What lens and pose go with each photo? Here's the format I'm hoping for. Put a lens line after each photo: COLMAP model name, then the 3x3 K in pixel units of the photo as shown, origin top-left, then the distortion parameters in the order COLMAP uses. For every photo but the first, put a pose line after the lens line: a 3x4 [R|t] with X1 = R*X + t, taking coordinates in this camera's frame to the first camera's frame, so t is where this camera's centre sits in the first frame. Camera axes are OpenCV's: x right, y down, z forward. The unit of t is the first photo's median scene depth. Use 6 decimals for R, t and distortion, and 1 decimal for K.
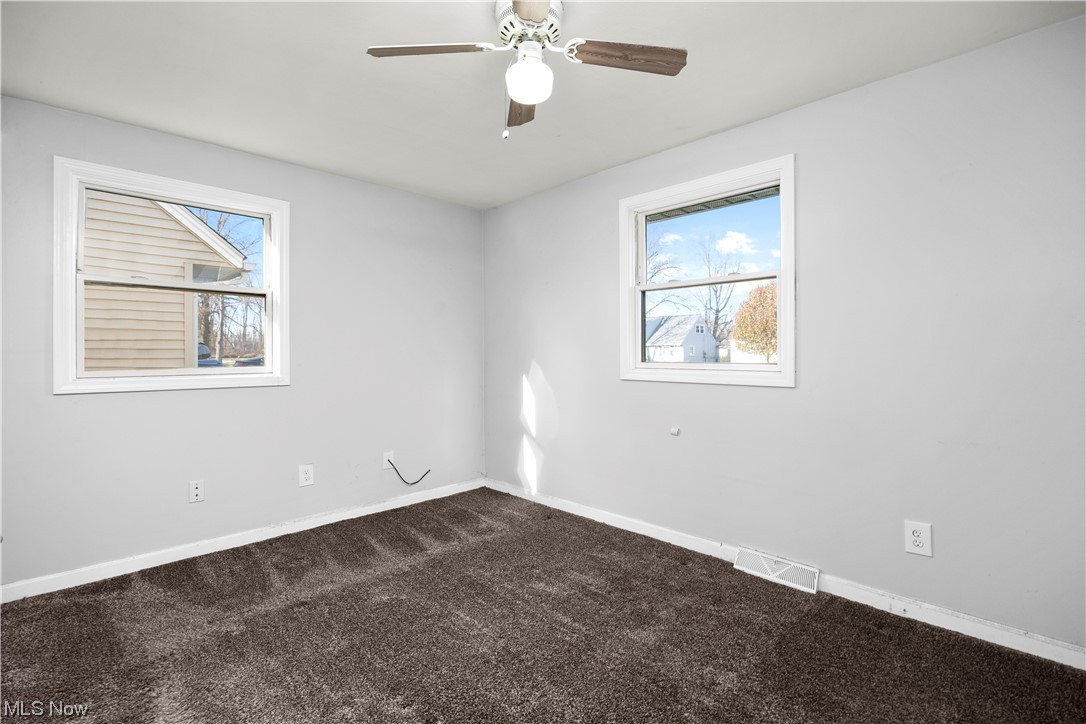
lens RADIAL K [[491.5, 0, 542.6], [0, 491.5, 358.1], [0, 0, 1]] dist [-0.015072, -0.000624]
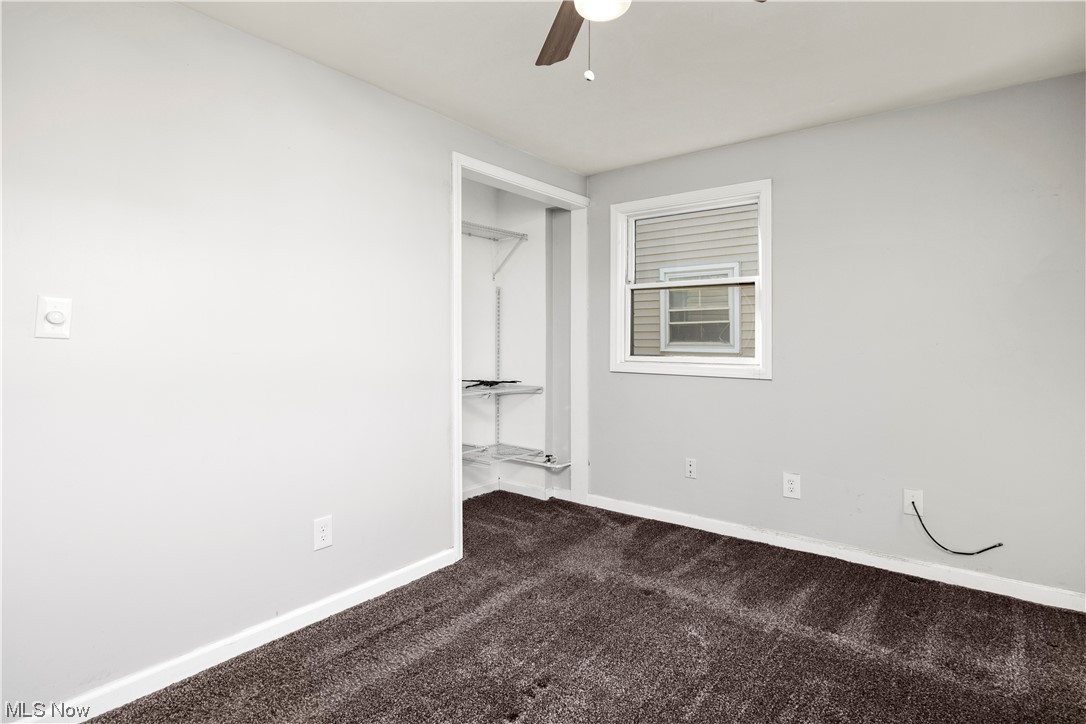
lens RADIAL K [[534.1, 0, 528.4], [0, 534.1, 335.6], [0, 0, 1]] dist [-0.011892, -0.000904]
pose [[0.120753, -0.013580, -0.992590, 0.448899], [-0.017567, 0.999721, -0.015814, -0.002568], [0.992527, 0.019347, 0.120480, 0.477482]]
